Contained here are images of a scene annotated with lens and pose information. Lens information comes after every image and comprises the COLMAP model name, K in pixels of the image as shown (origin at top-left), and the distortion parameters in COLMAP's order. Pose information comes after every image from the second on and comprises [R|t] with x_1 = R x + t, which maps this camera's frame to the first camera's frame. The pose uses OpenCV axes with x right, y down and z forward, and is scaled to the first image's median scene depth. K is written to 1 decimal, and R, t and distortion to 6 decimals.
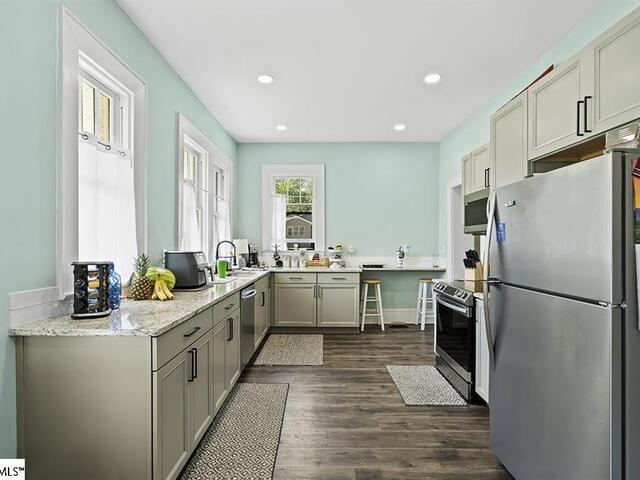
lens RADIAL K [[330.5, 0, 319.1], [0, 330.5, 242.7], [0, 0, 1]] dist [-0.020106, -0.000340]
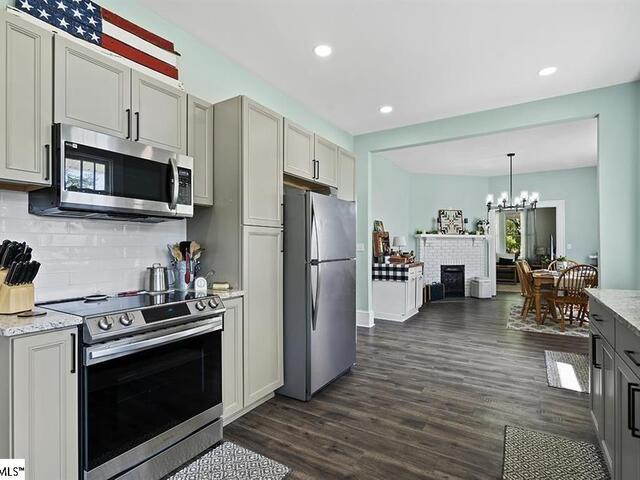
lens RADIAL K [[330.5, 0, 319.4], [0, 330.5, 243.2], [0, 0, 1]] dist [-0.020106, -0.000340]
pose [[-0.851157, 0.008268, 0.524846, -0.155488], [0.002678, 0.999931, -0.011409, 0.049024], [-0.524904, -0.008306, -0.851121, 1.782891]]
